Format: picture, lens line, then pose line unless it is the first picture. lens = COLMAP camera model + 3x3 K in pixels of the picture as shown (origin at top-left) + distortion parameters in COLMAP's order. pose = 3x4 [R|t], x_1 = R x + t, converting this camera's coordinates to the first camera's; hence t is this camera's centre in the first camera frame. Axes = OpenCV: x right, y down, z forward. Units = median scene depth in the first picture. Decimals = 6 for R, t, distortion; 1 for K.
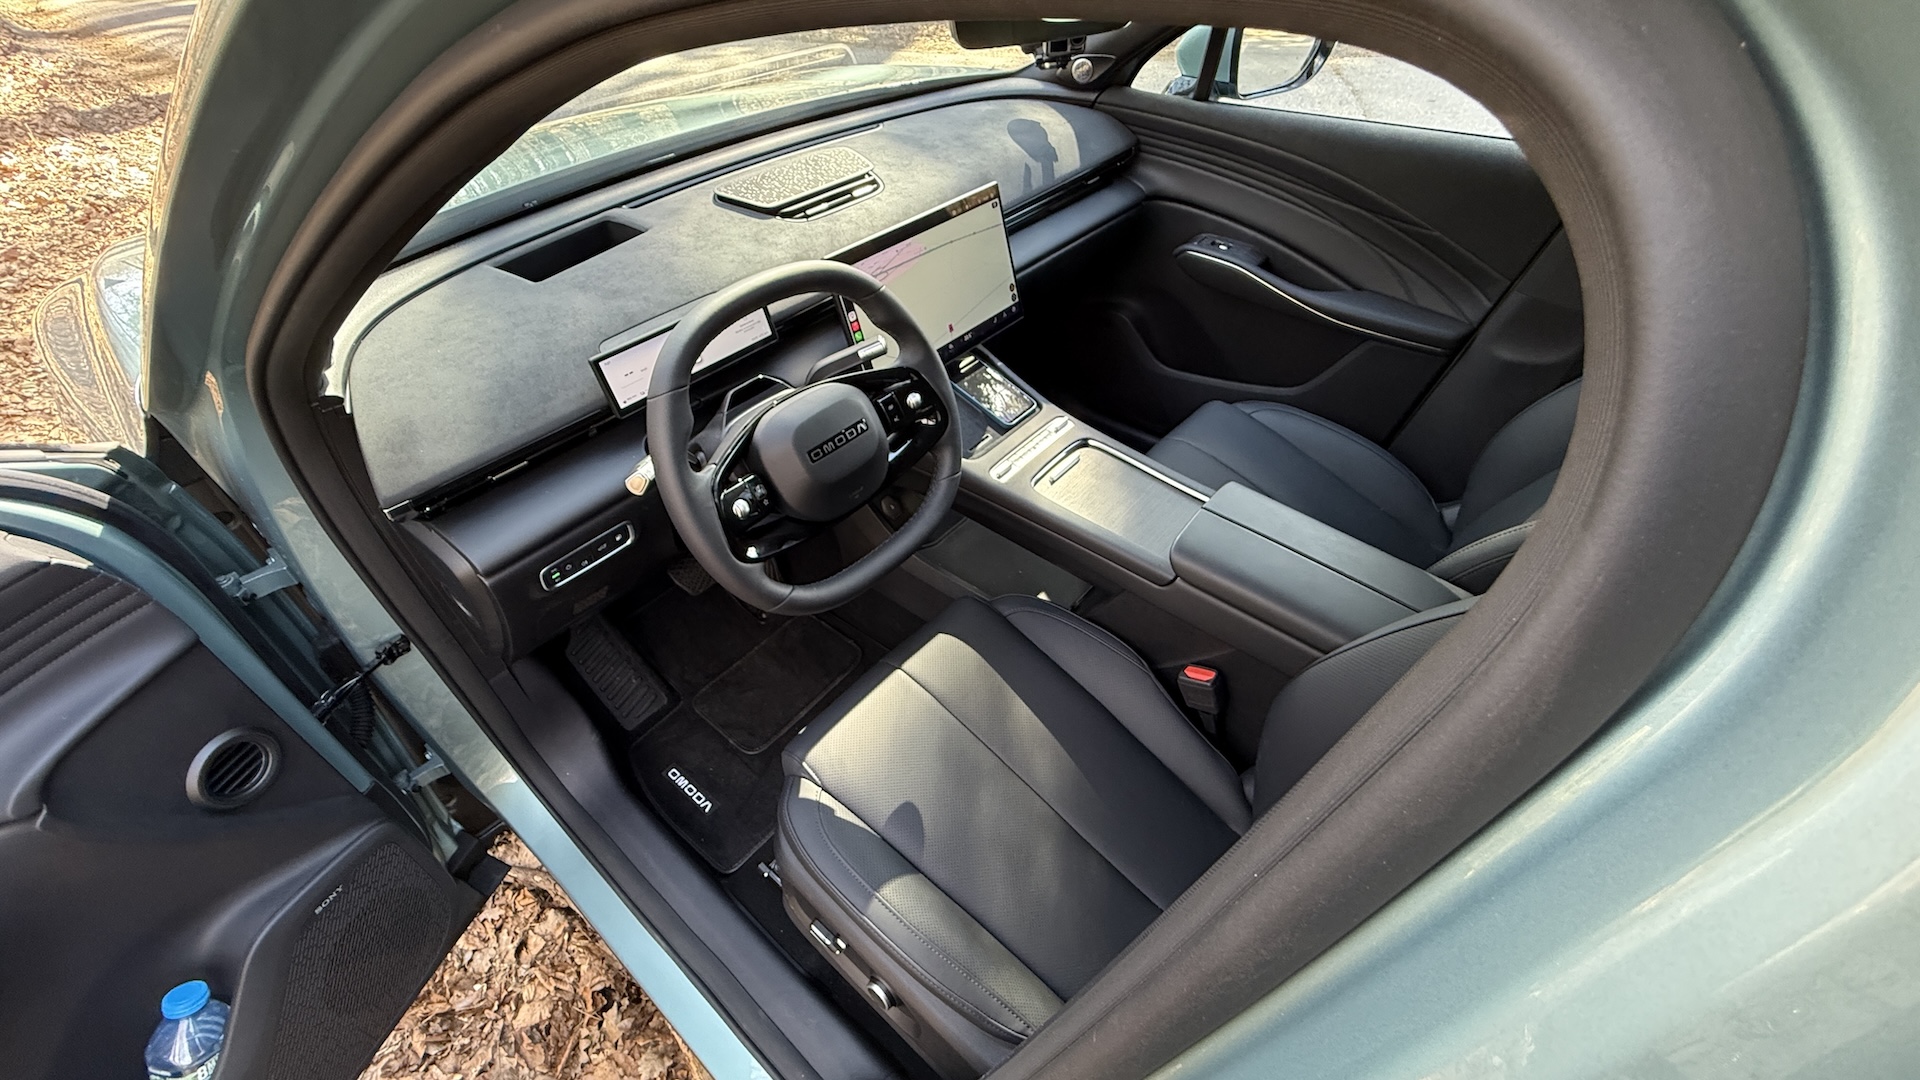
lens RADIAL K [[774.1, 0, 972.6], [0, 774.1, 530.9], [0, 0, 1]] dist [0.000367, 0.000310]
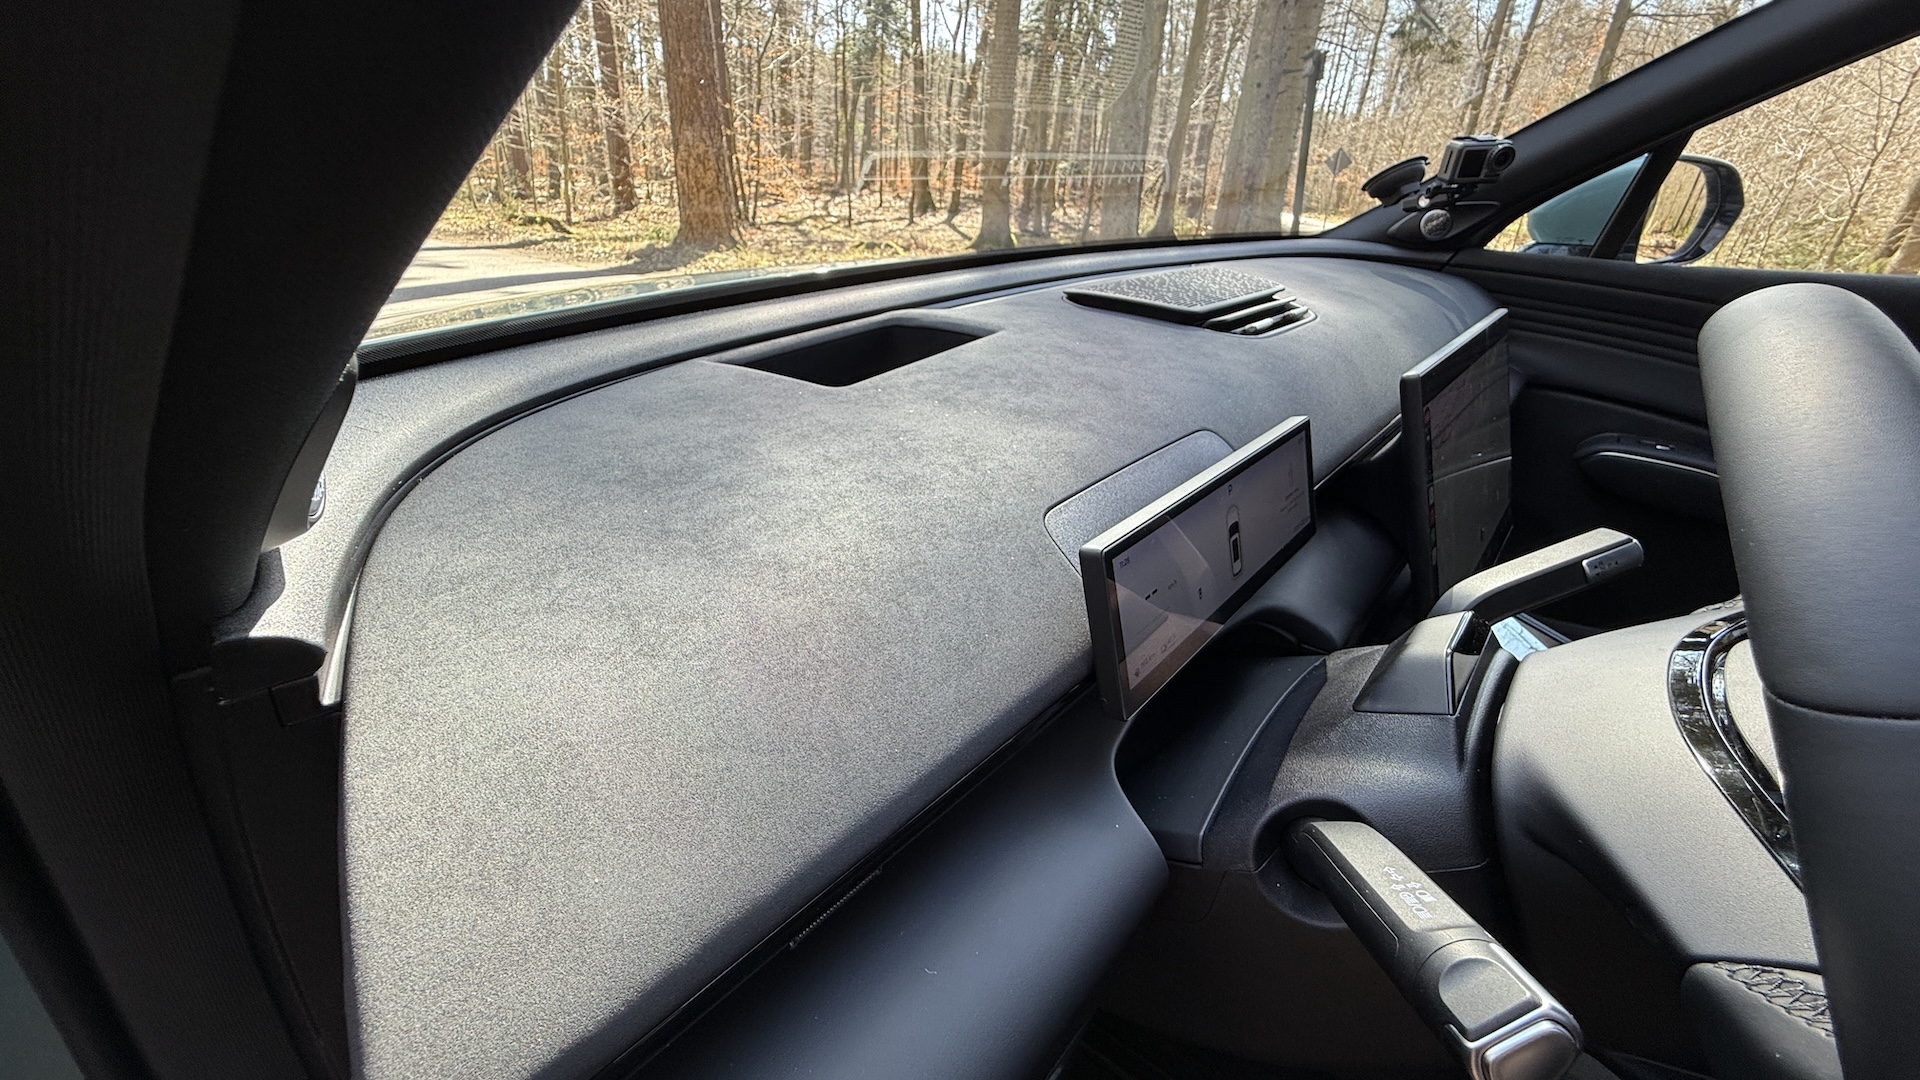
lens RADIAL K [[774.1, 0, 972.6], [0, 774.1, 530.9], [0, 0, 1]] dist [0.000367, 0.000310]
pose [[0.999141, 0.033988, 0.023702, -0.396976], [-0.025277, 0.953188, -0.301321, -0.089506], [-0.032834, 0.300463, 0.953228, 0.483378]]
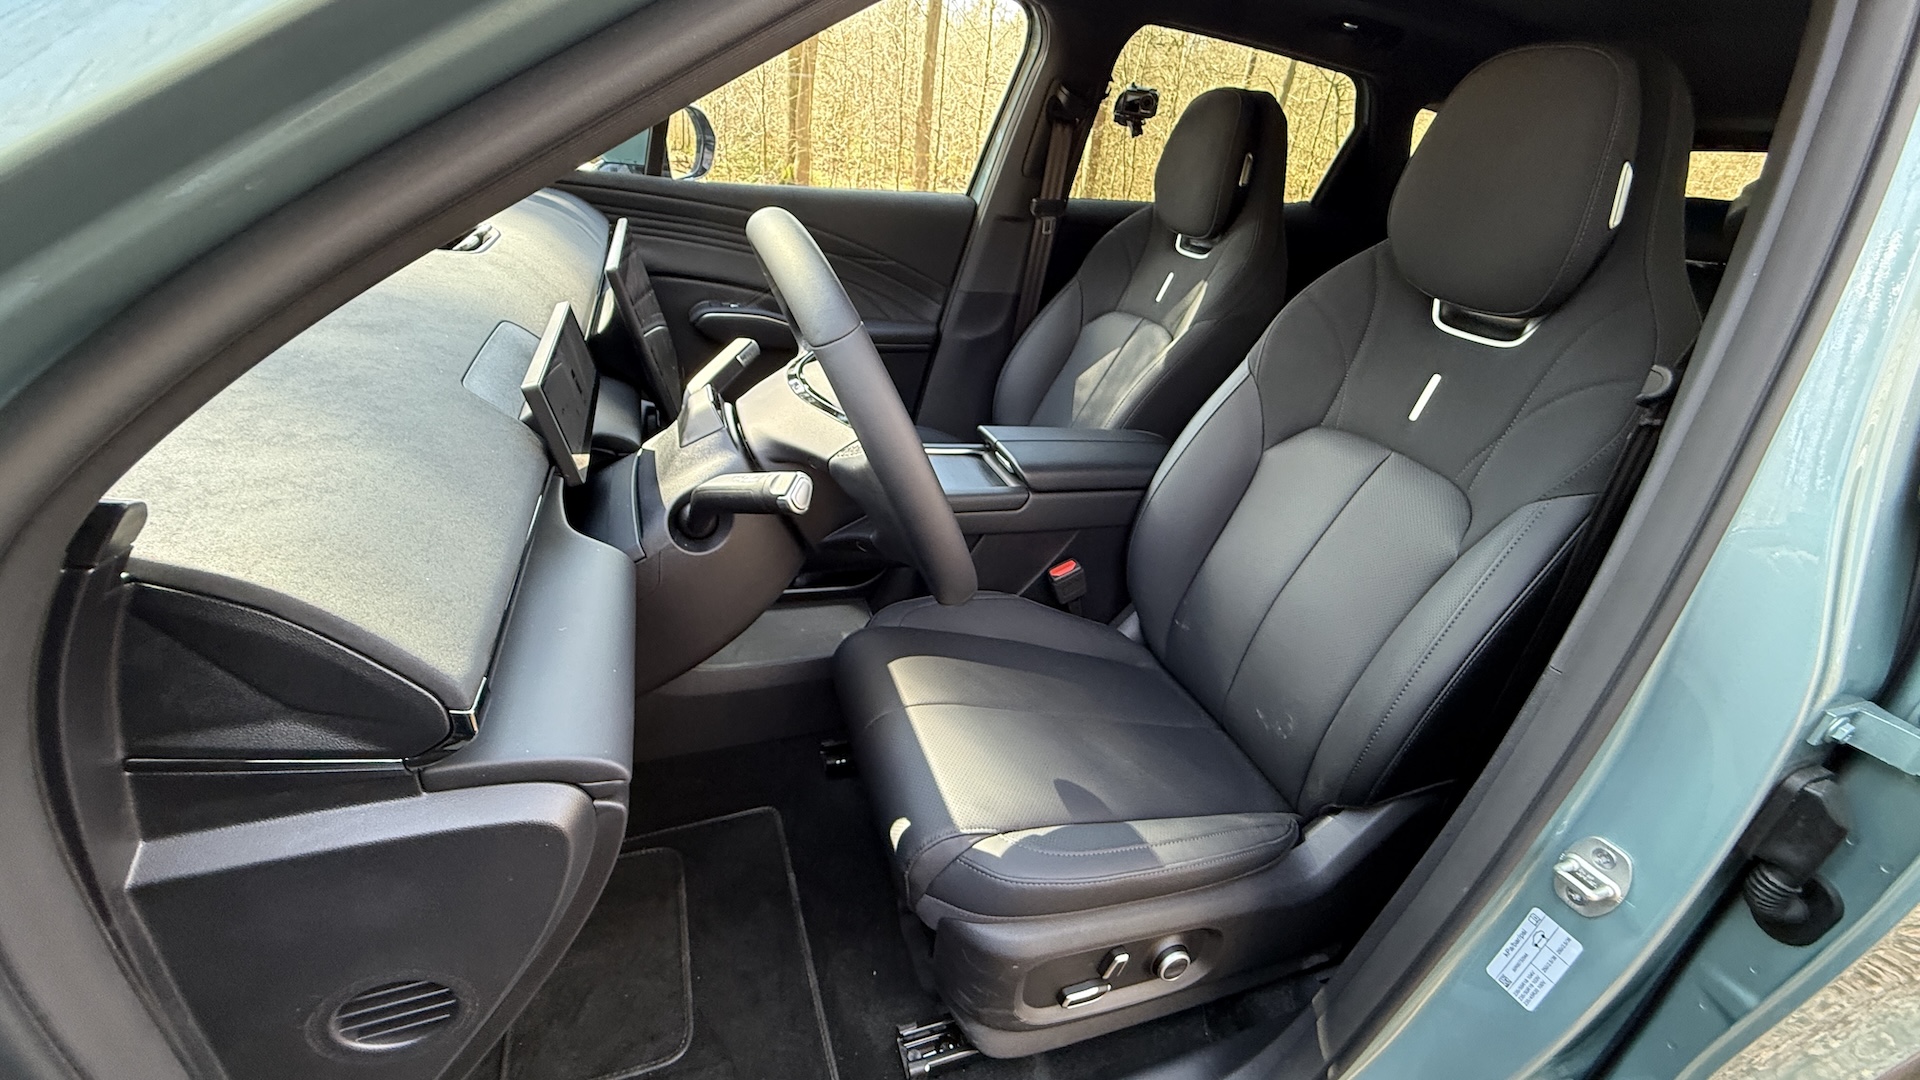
lens RADIAL K [[774.1, 0, 972.6], [0, 774.1, 530.9], [0, 0, 1]] dist [0.000367, 0.000310]
pose [[0.491135, -0.337656, 0.802979, -0.592140], [0.505864, 0.861005, 0.052649, 0.005034], [-0.709146, 0.380341, 0.593678, 0.337759]]
